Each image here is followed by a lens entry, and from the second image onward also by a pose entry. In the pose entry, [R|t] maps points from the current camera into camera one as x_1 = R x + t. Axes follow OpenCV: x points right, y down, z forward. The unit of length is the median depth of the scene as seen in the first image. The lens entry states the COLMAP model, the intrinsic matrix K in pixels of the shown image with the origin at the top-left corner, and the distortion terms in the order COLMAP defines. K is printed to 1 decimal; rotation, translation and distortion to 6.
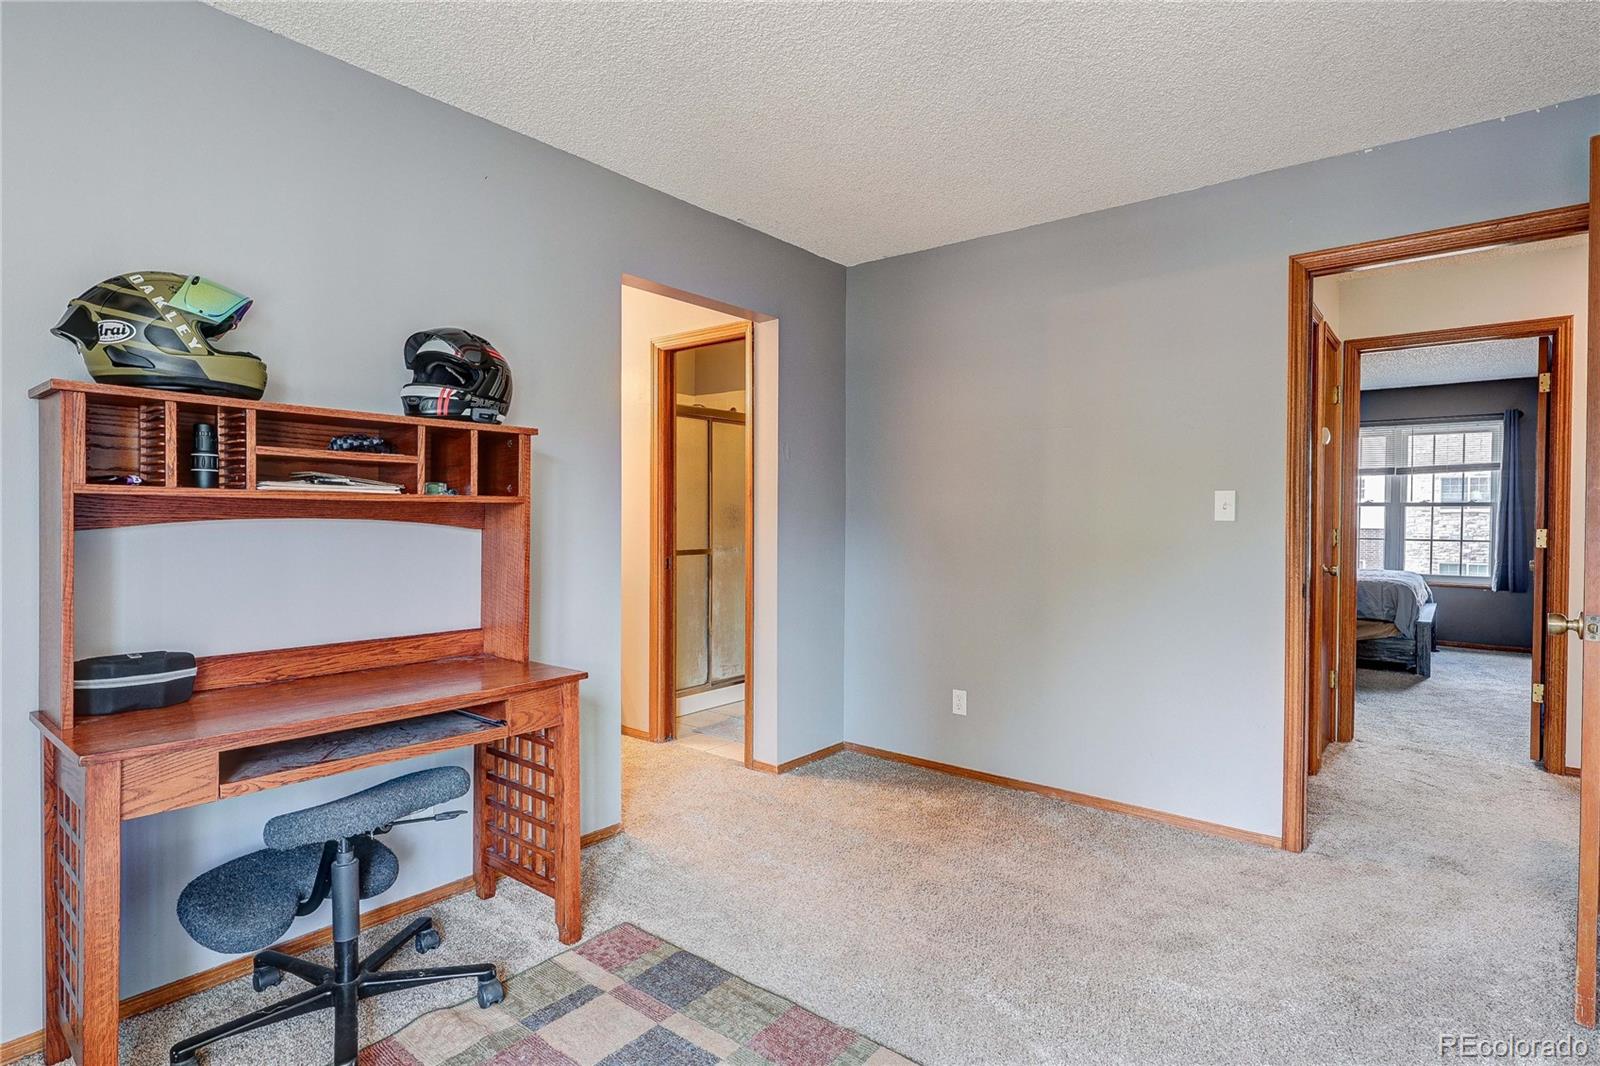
lens RADIAL K [[842.7, 0, 787.4], [0, 842.7, 535.0], [0, 0, 1]] dist [-0.005928, 0.001203]
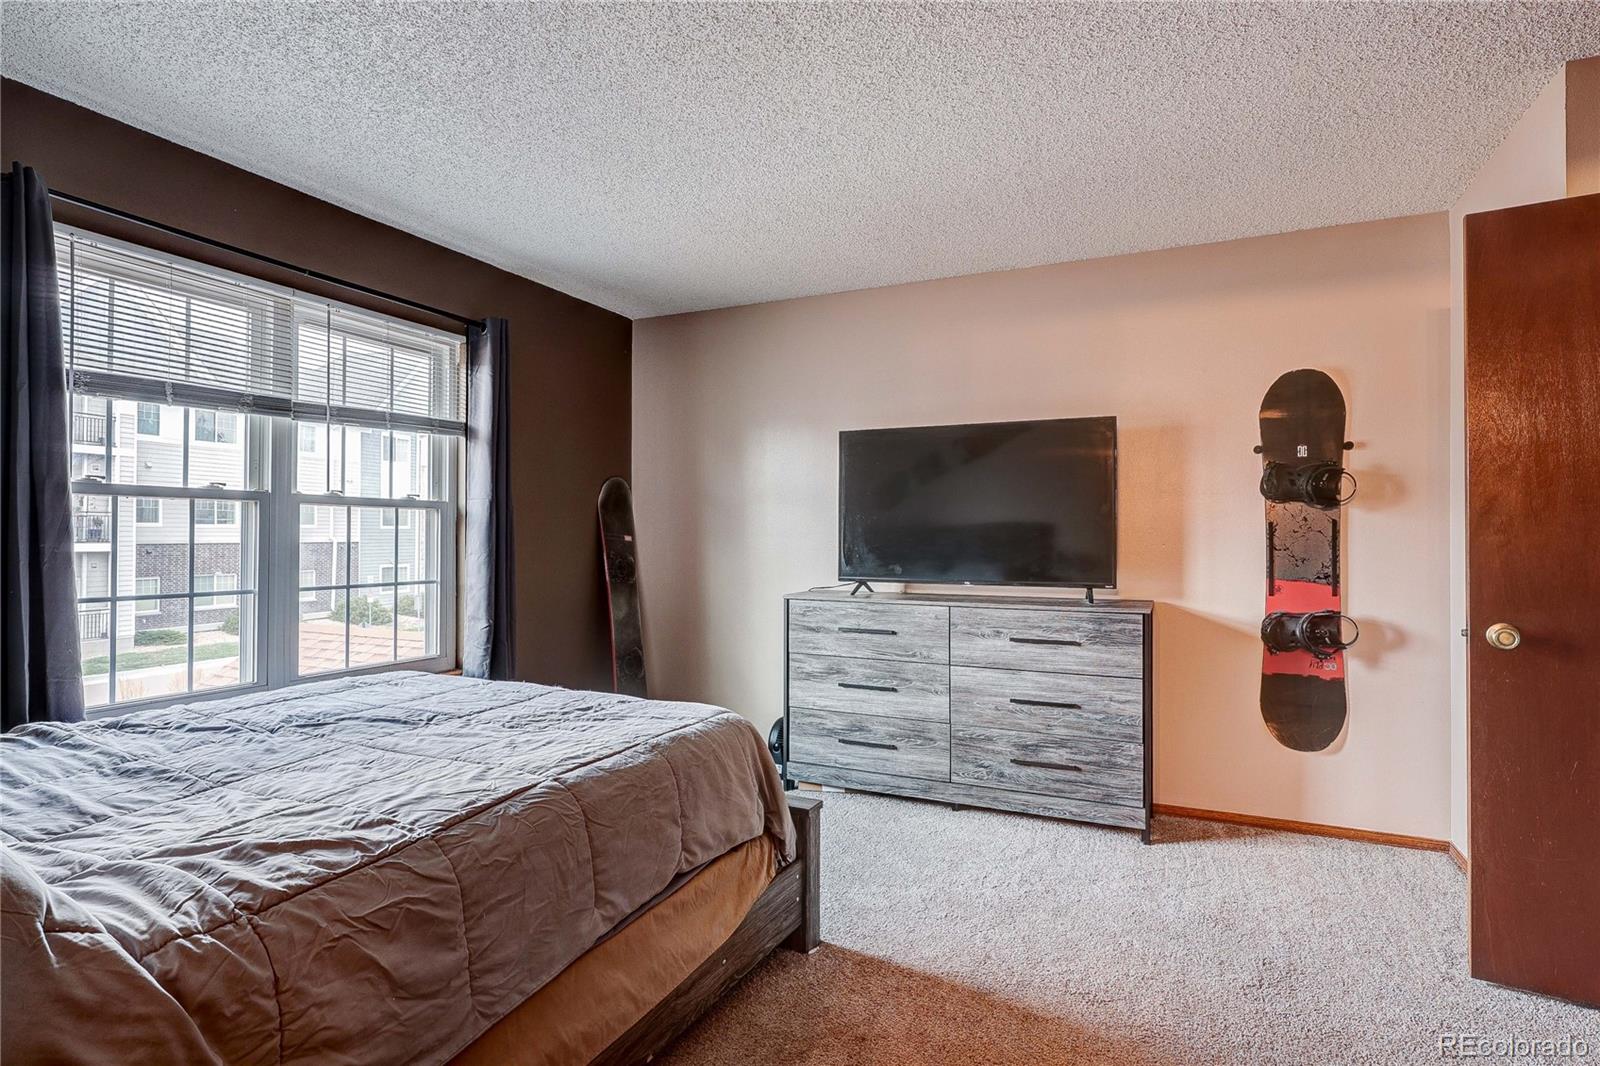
lens RADIAL K [[842.7, 0, 800.4], [0, 842.7, 532.2], [0, 0, 1]] dist [-0.005928, 0.001203]
pose [[-0.258384, 0.001154, 0.966042, 0.308085], [0.015438, 0.999877, 0.002935, -0.018692], [-0.965919, 0.015672, -0.258369, 0.916731]]
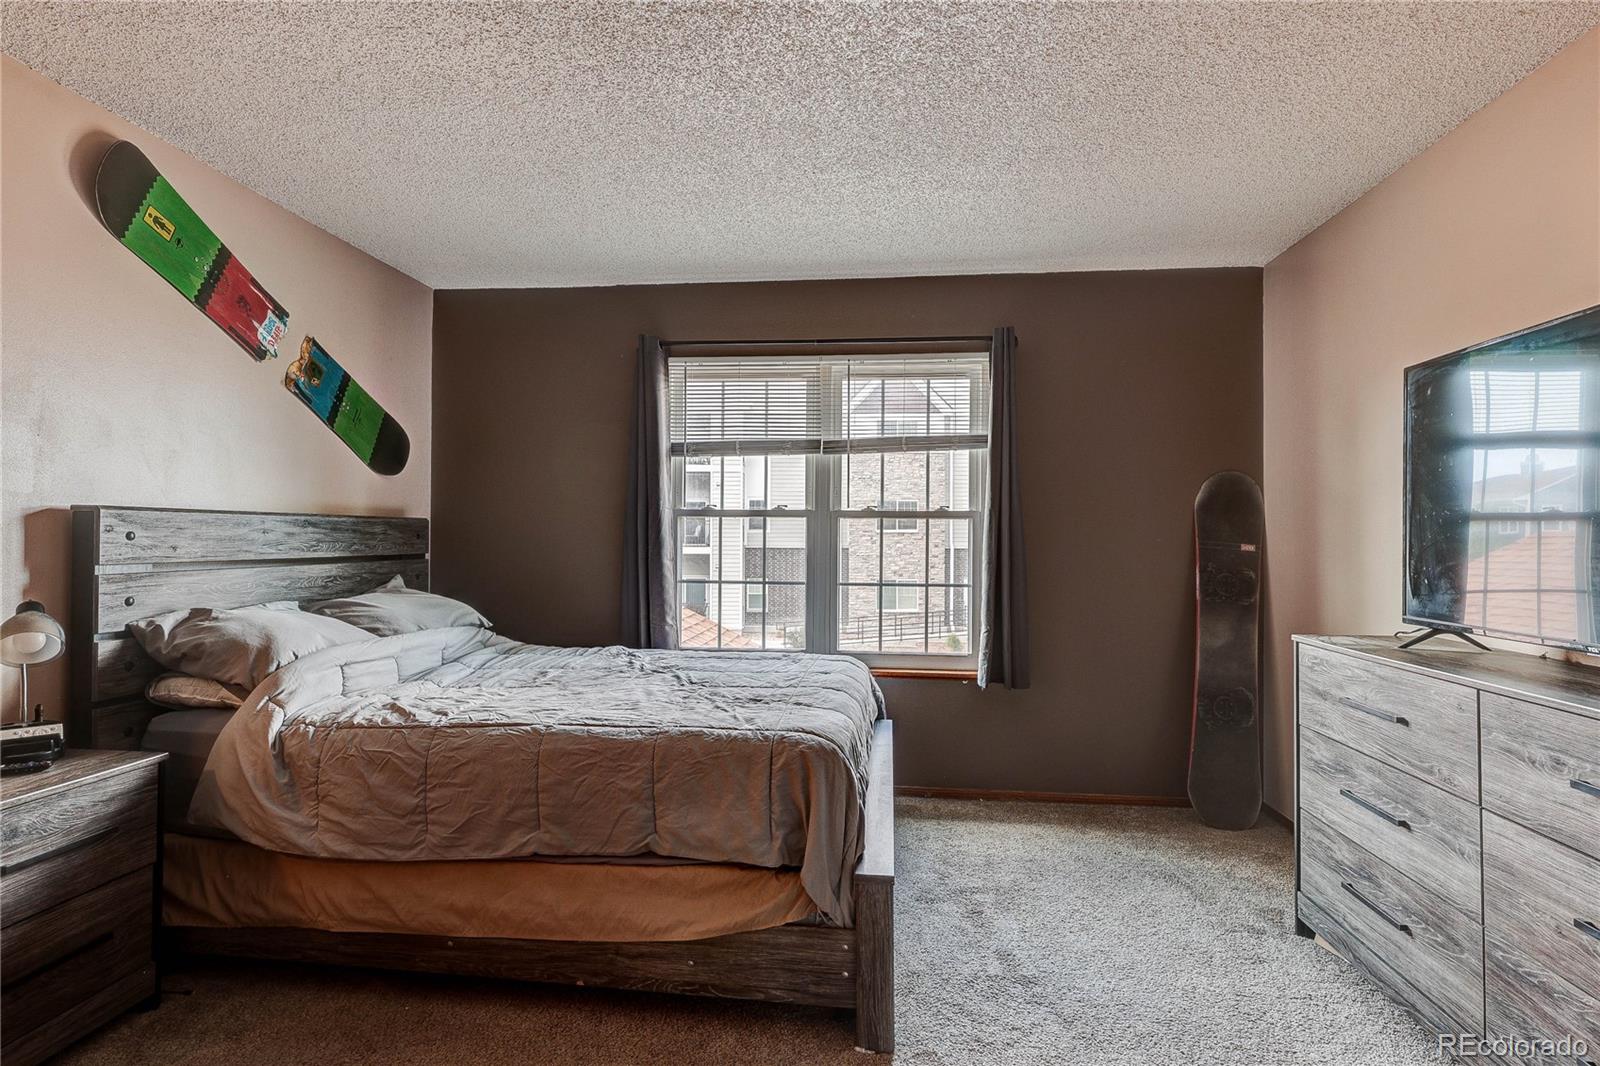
lens RADIAL K [[842.7, 0, 801.5], [0, 842.7, 528.7], [0, 0, 1]] dist [-0.005928, 0.001203]
pose [[0.839450, 0.008154, 0.543376, 0.459581], [0.007723, 0.999607, -0.026931, -0.014201], [-0.543383, 0.026804, 0.839057, 0.611170]]
